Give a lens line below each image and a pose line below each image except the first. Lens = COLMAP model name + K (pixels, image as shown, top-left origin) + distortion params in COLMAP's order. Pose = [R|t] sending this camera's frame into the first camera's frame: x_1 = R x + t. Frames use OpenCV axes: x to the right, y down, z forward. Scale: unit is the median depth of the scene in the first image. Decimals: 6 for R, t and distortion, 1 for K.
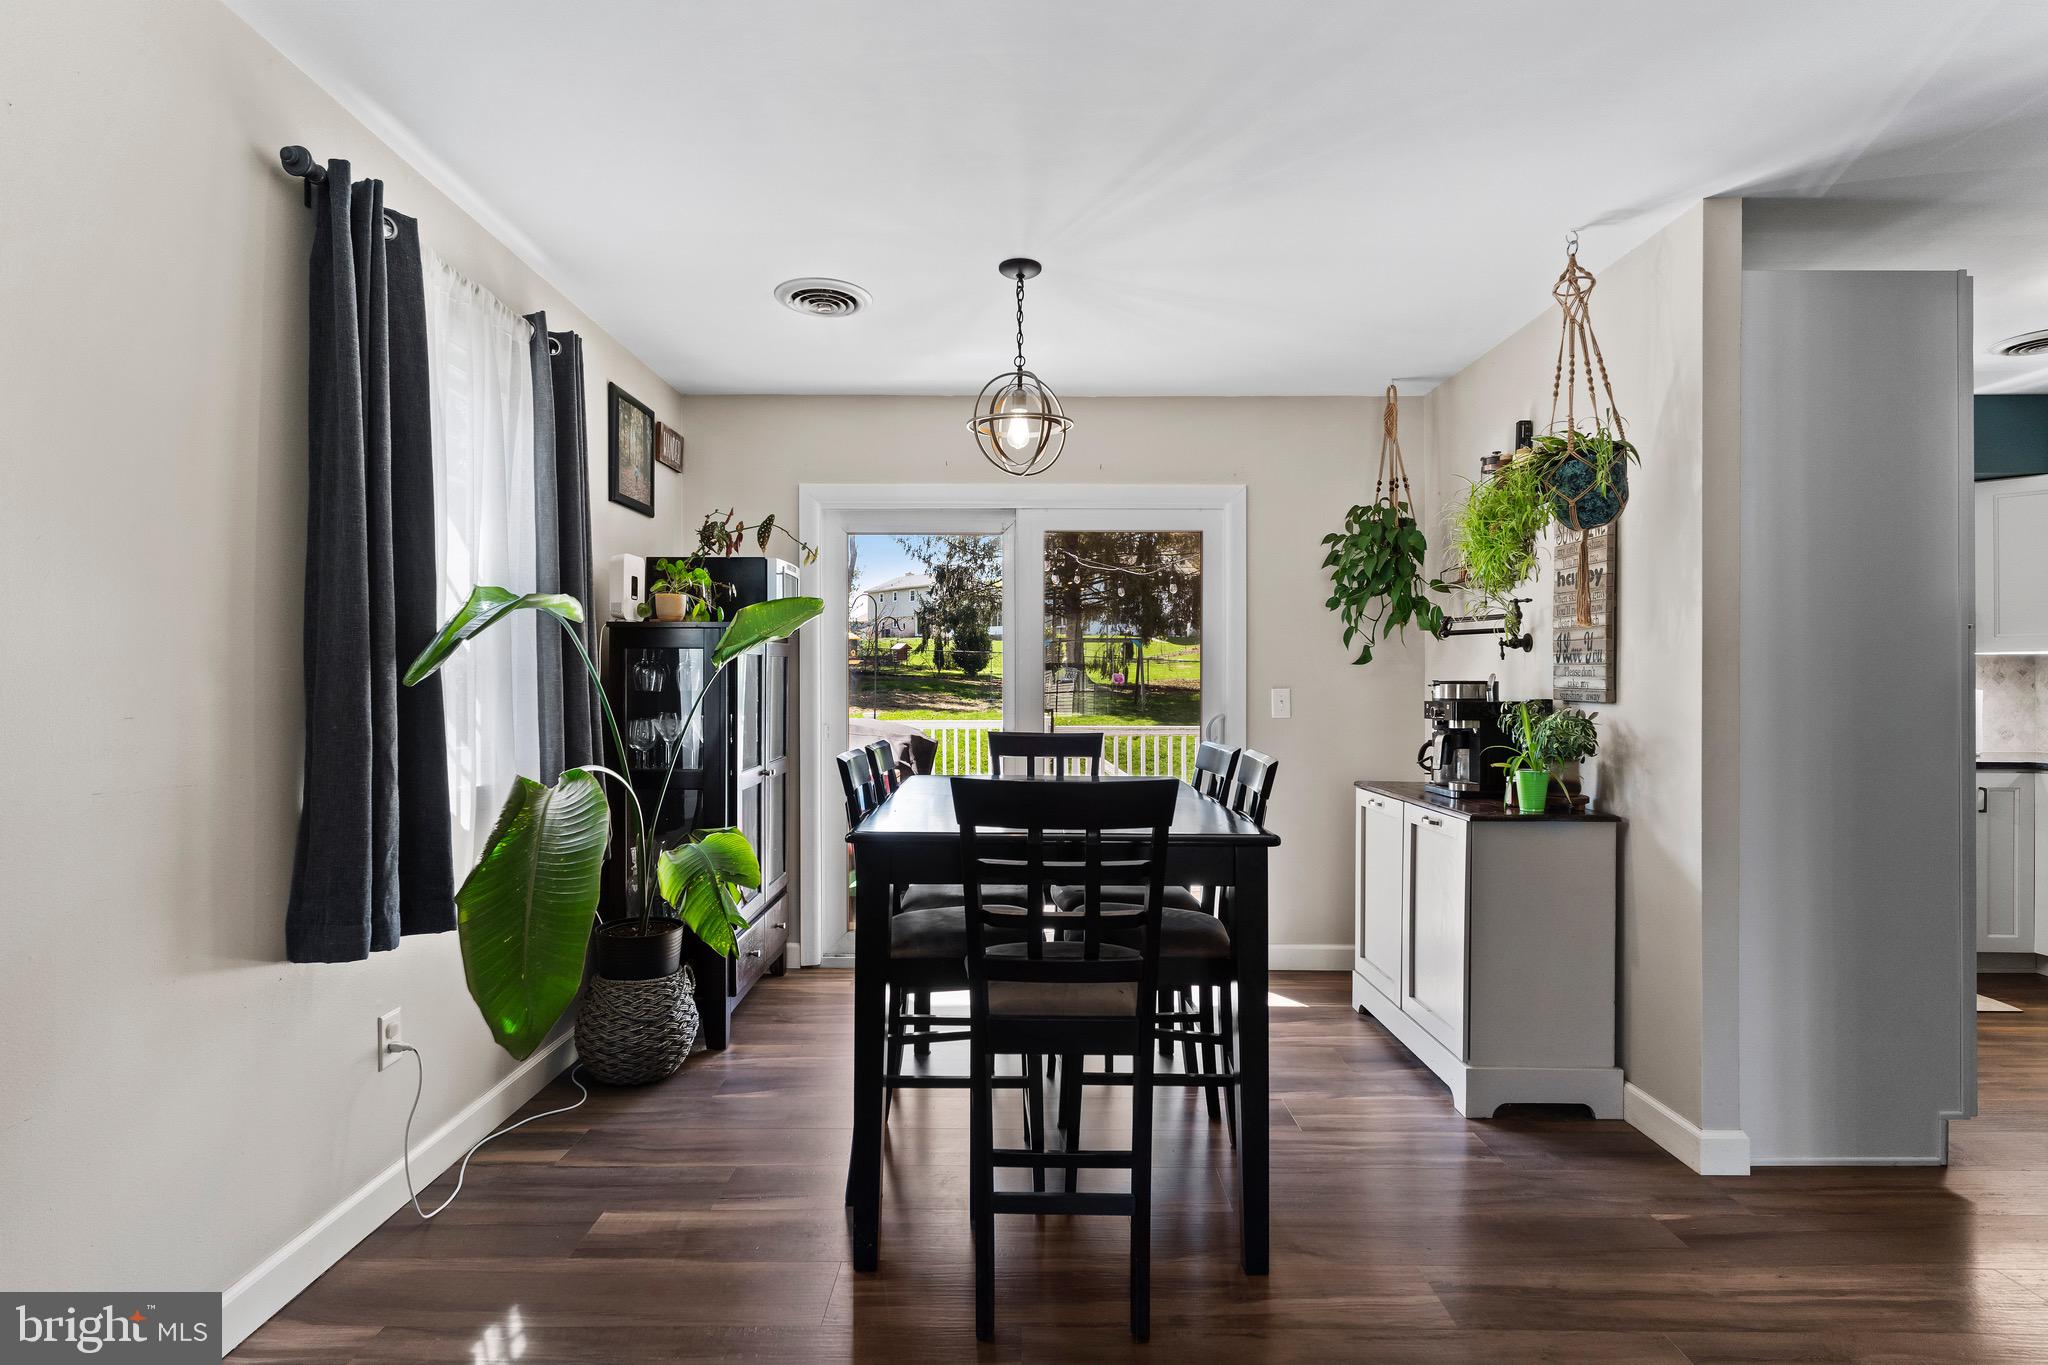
lens RADIAL K [[1047.5, 0, 1015.2], [0, 1047.5, 680.3], [0, 0, 1]] dist [-0.001298, -0.000542]
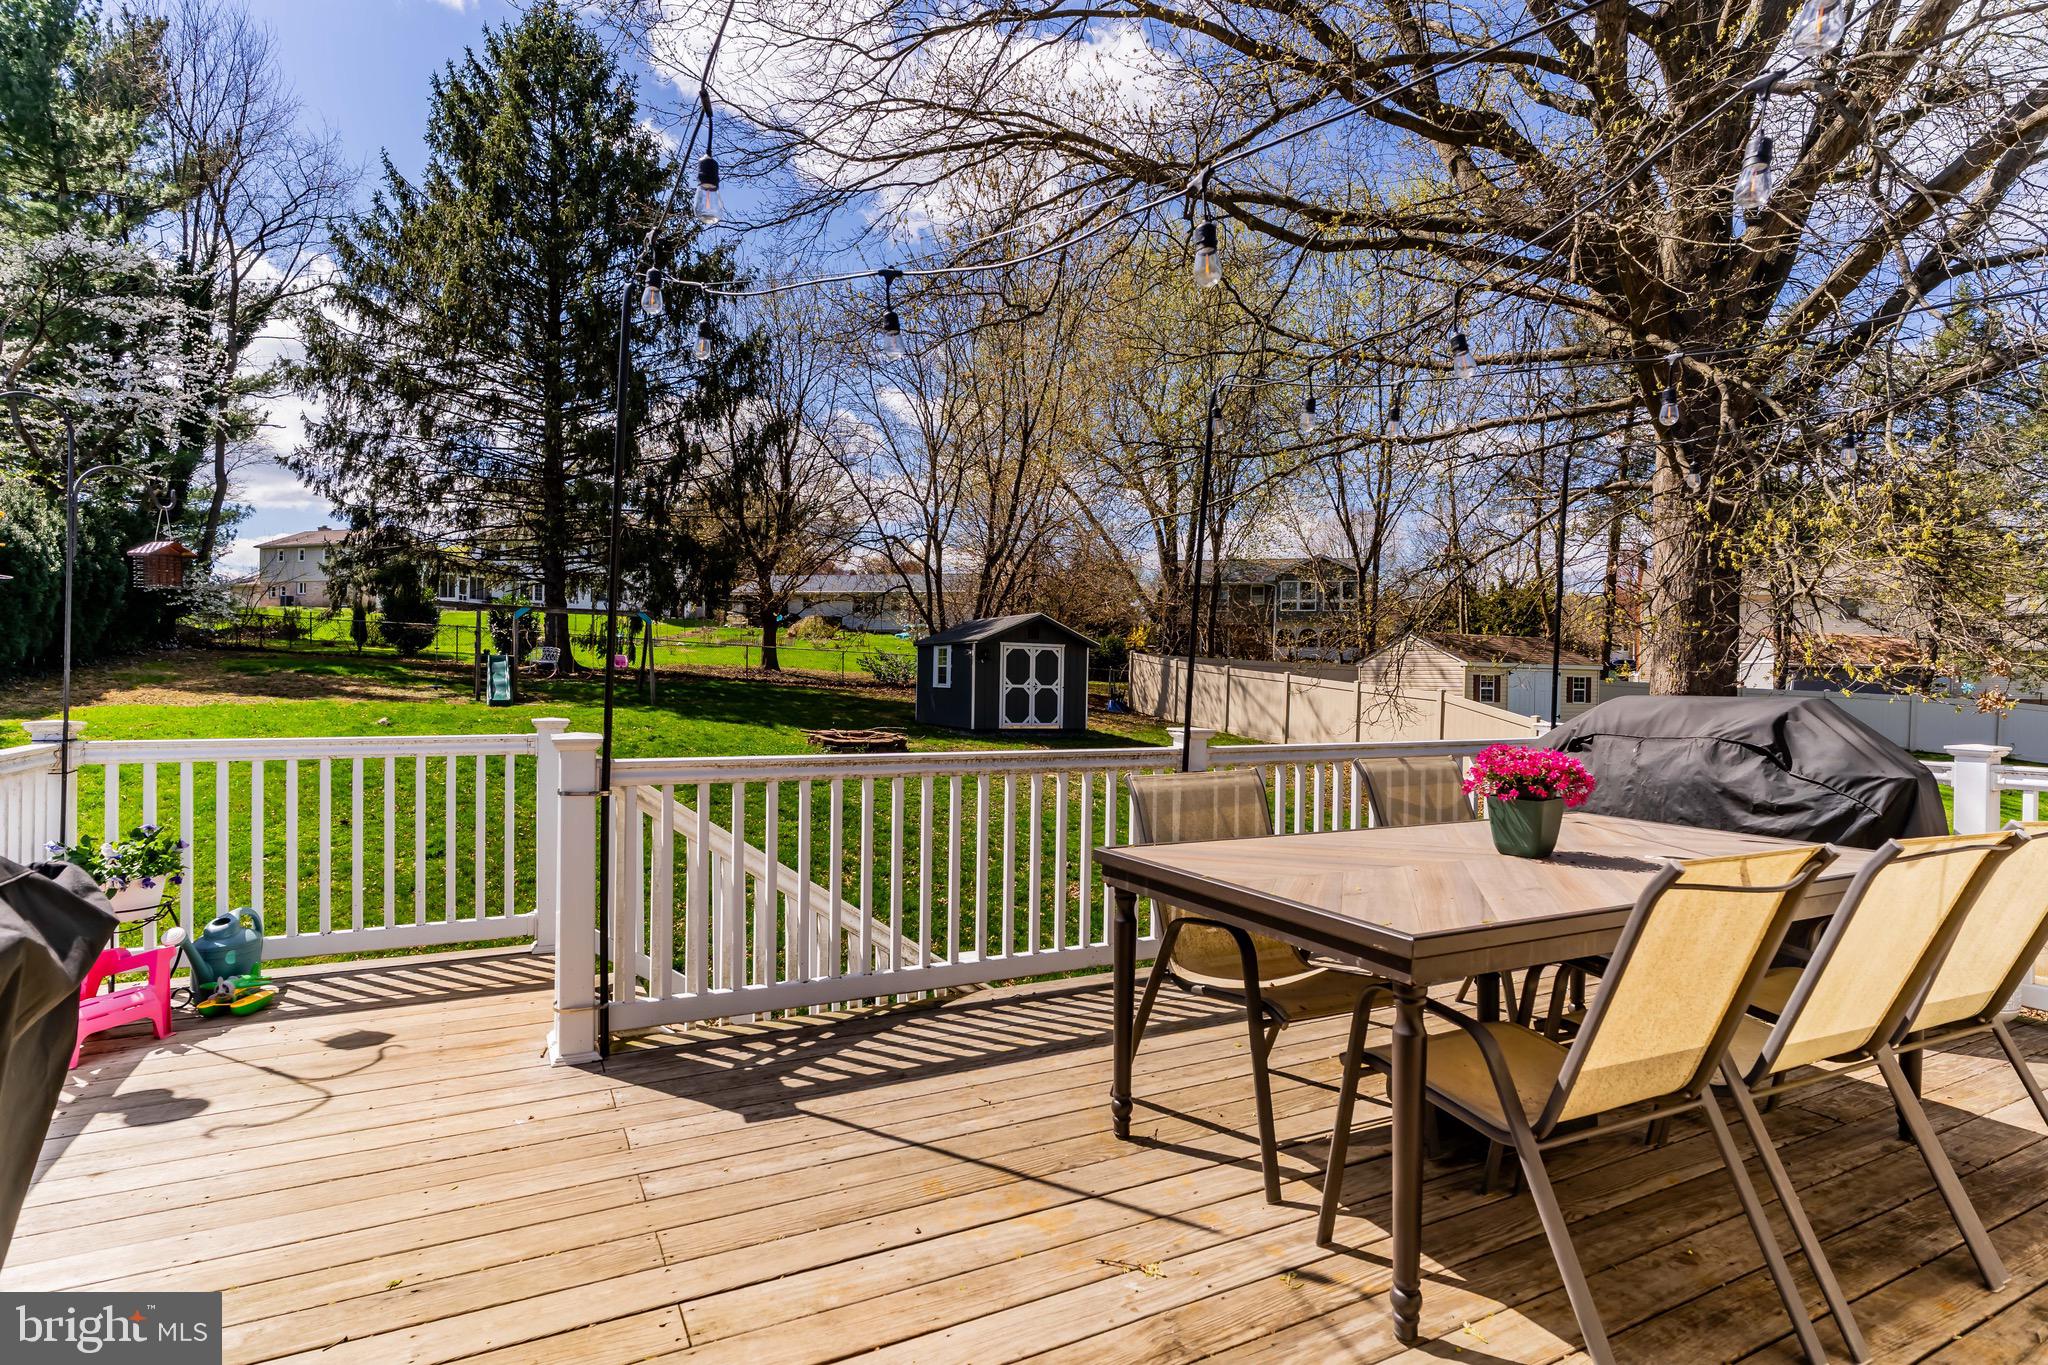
lens RADIAL K [[1047.5, 0, 1015.2], [0, 1047.5, 680.3], [0, 0, 1]] dist [-0.001298, -0.000542]
pose [[0.890943, 0.009560, 0.454014, 0.095145], [-0.015662, 0.999830, 0.009680, -0.000160], [-0.453844, -0.015735, 0.890942, 1.657699]]
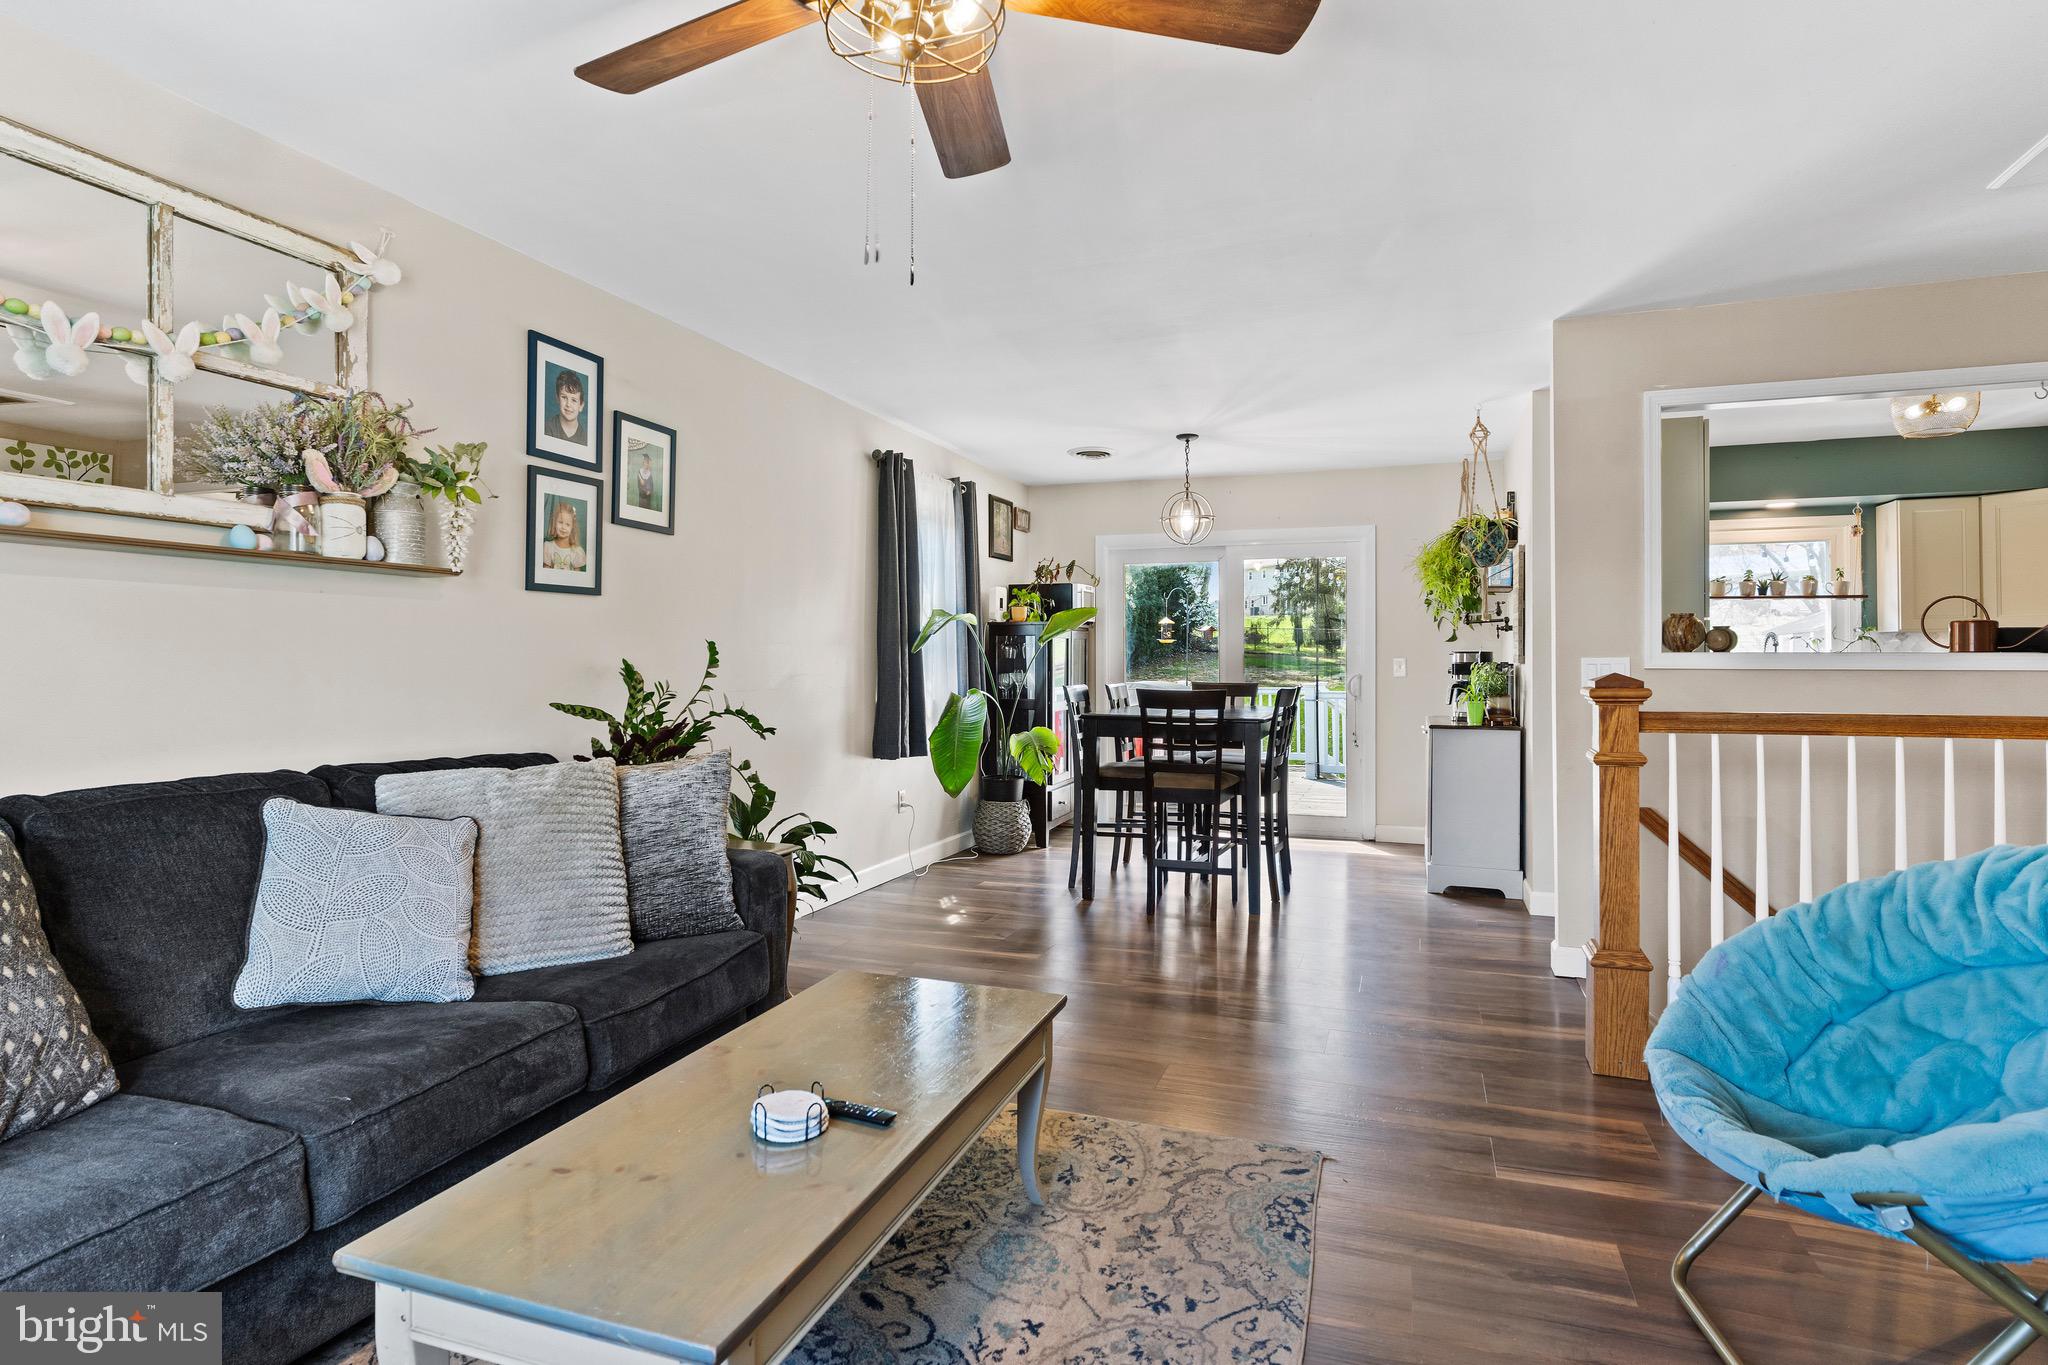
lens RADIAL K [[1055.2, 0, 1016.2], [0, 1055.2, 675.4], [0, 0, 1]] dist [0.010826, 0.001345]
pose [[0.939316, 0.005222, -0.343014, 0.324321], [0.000029, 0.999883, 0.015302, 0.012635], [0.343054, -0.014384, 0.939206, -0.803434]]
